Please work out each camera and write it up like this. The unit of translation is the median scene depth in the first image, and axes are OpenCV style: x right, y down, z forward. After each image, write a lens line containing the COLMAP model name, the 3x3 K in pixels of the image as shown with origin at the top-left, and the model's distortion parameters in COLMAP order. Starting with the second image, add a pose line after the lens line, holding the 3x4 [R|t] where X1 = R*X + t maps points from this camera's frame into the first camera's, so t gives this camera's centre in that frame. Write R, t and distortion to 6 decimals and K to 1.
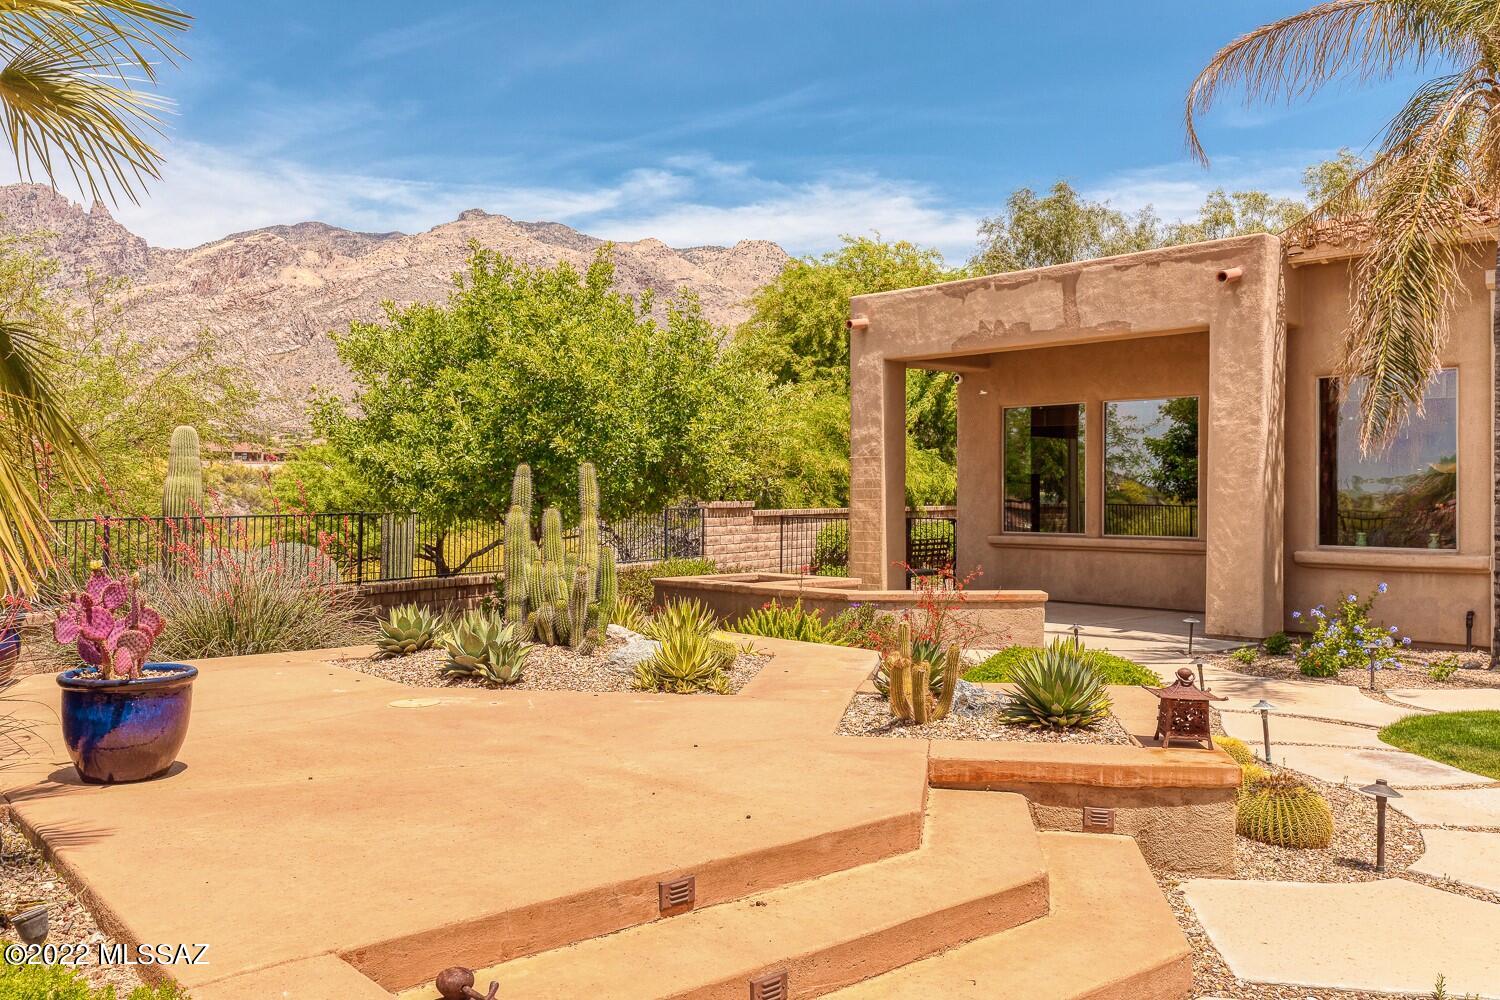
lens RADIAL K [[1273.2, 0, 751.0], [0, 1273.2, 490.6], [0, 0, 1]] dist [0.000048, -0.002265]
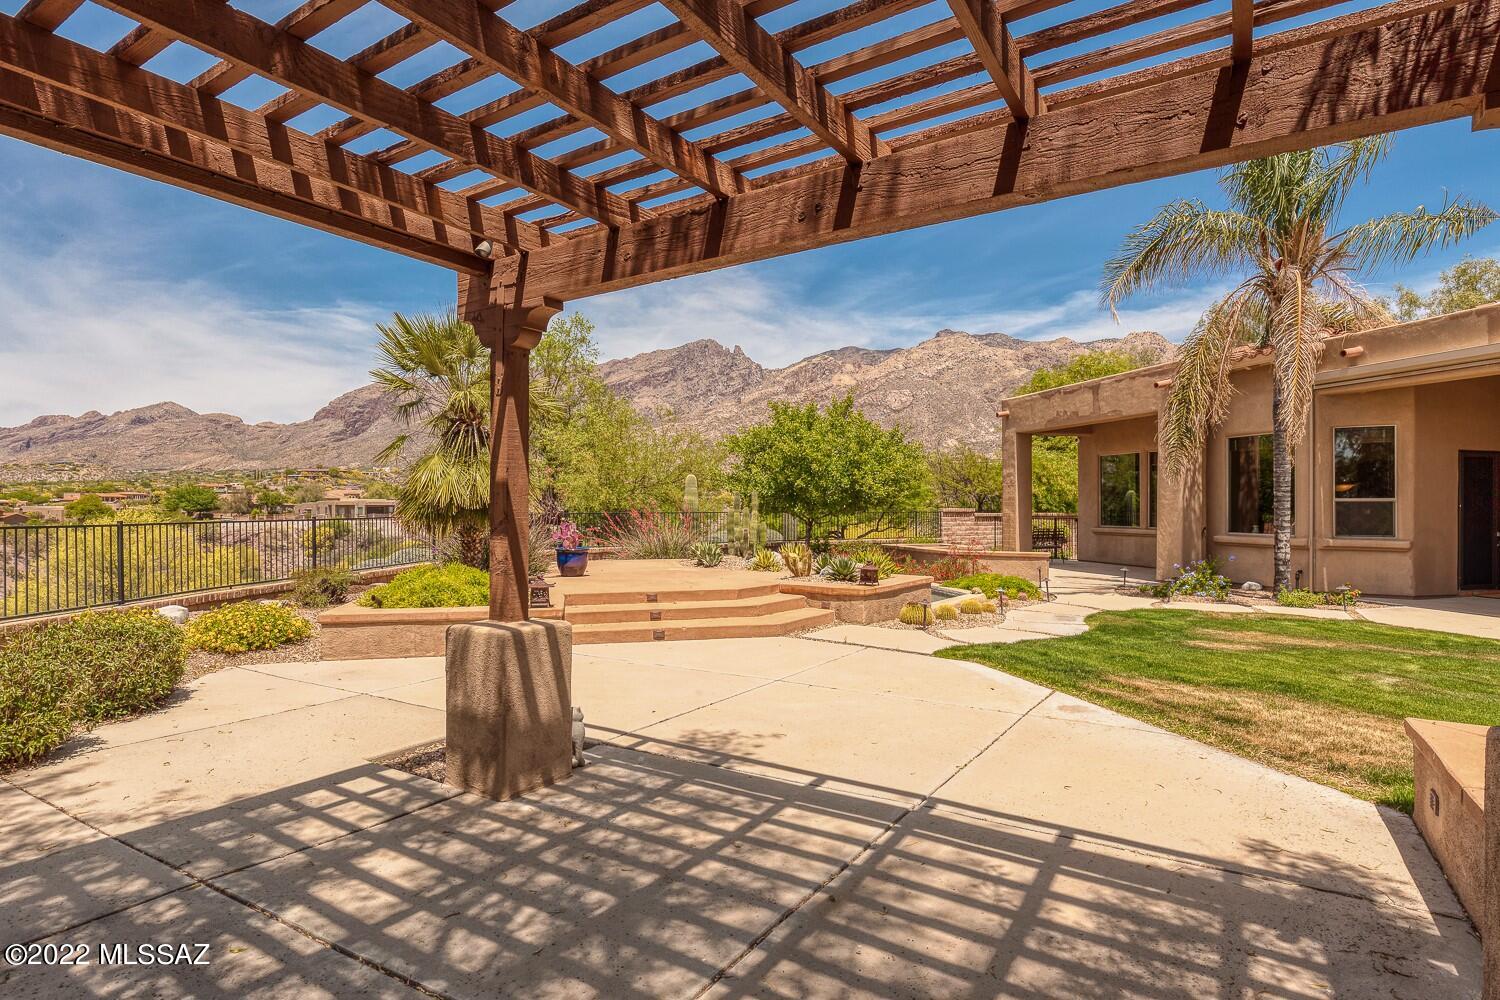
lens RADIAL K [[817.3, 0, 749.1], [0, 817.3, 506.3], [0, 0, 1]] dist [0.000053, -0.000063]
pose [[0.888965, 0.001688, -0.457972, 0.268964], [-0.001330, 0.999999, 0.001105, 0.004624], [0.457973, -0.000373, 0.888966, -0.223694]]
